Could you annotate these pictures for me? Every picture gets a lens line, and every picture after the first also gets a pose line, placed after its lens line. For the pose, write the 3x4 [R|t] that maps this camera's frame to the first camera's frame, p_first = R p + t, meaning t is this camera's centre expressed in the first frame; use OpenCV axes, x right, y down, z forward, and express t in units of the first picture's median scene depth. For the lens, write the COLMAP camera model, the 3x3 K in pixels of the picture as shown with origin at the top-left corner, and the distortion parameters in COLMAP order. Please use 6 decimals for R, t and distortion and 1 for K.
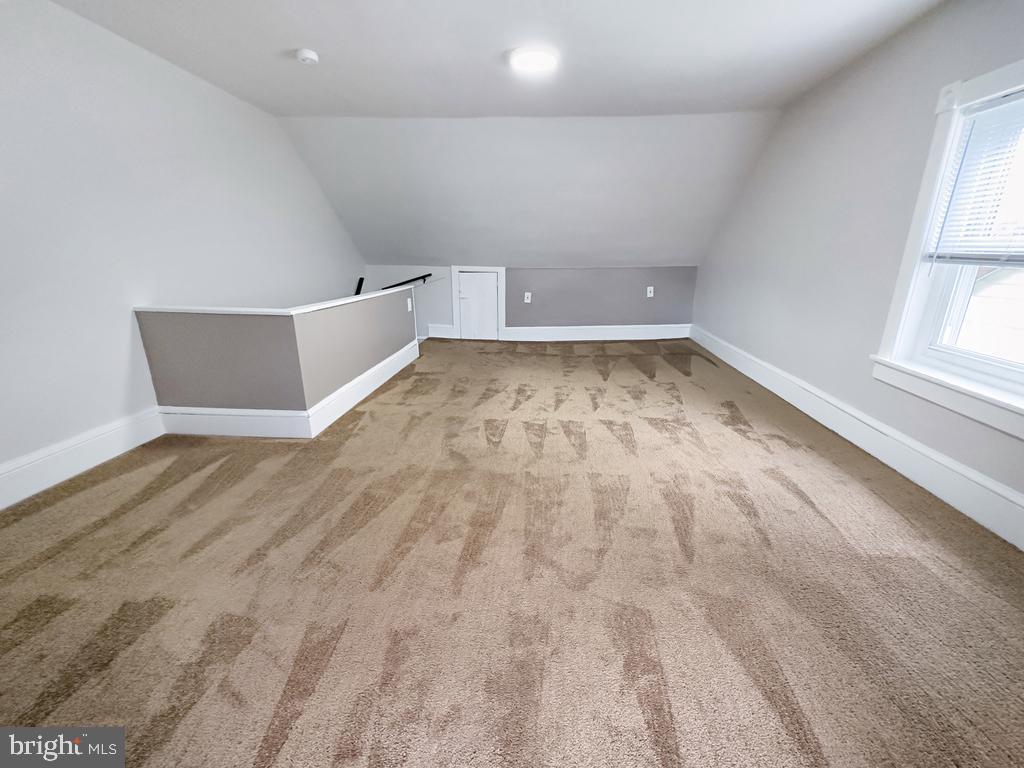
lens RADIAL K [[414.6, 0, 512.0], [0, 414.6, 384.0], [0, 0, 1]] dist [-0.001259, -0.000021]
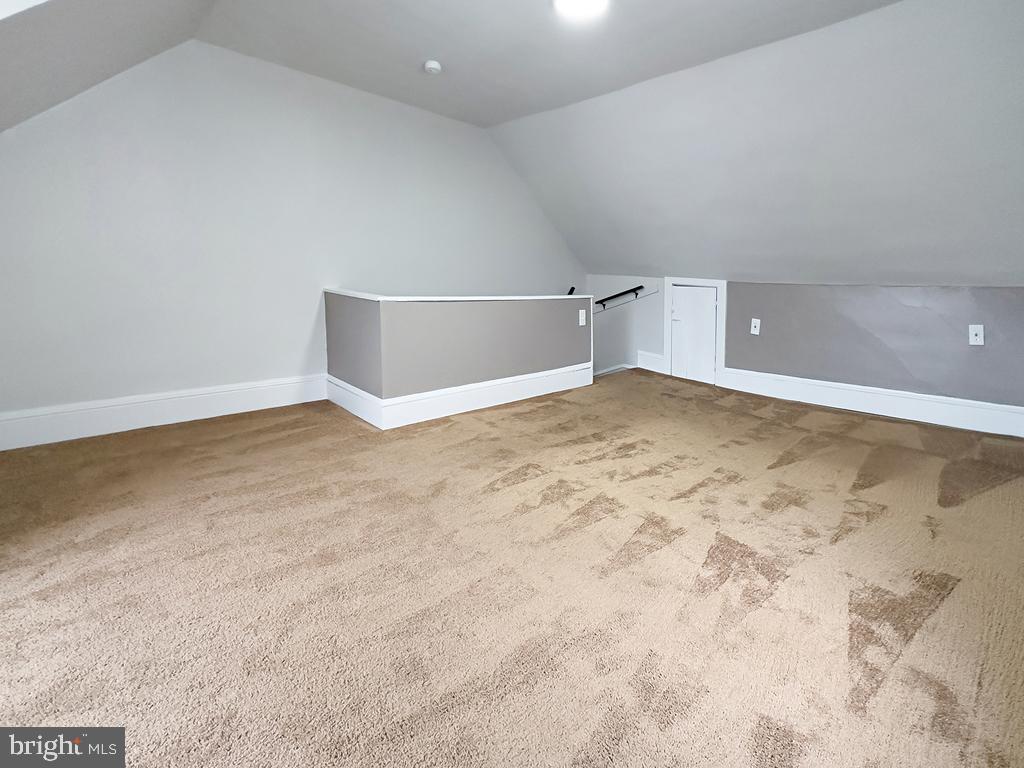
lens RADIAL K [[514.8, 0, 511.4], [0, 514.8, 335.7], [0, 0, 1]] dist [-0.001069, 0.000534]
pose [[0.722838, 0.110711, -0.682091, 0.509919], [-0.242656, 0.964888, -0.100541, -0.031764], [0.647011, 0.238188, 0.724323, 0.270180]]
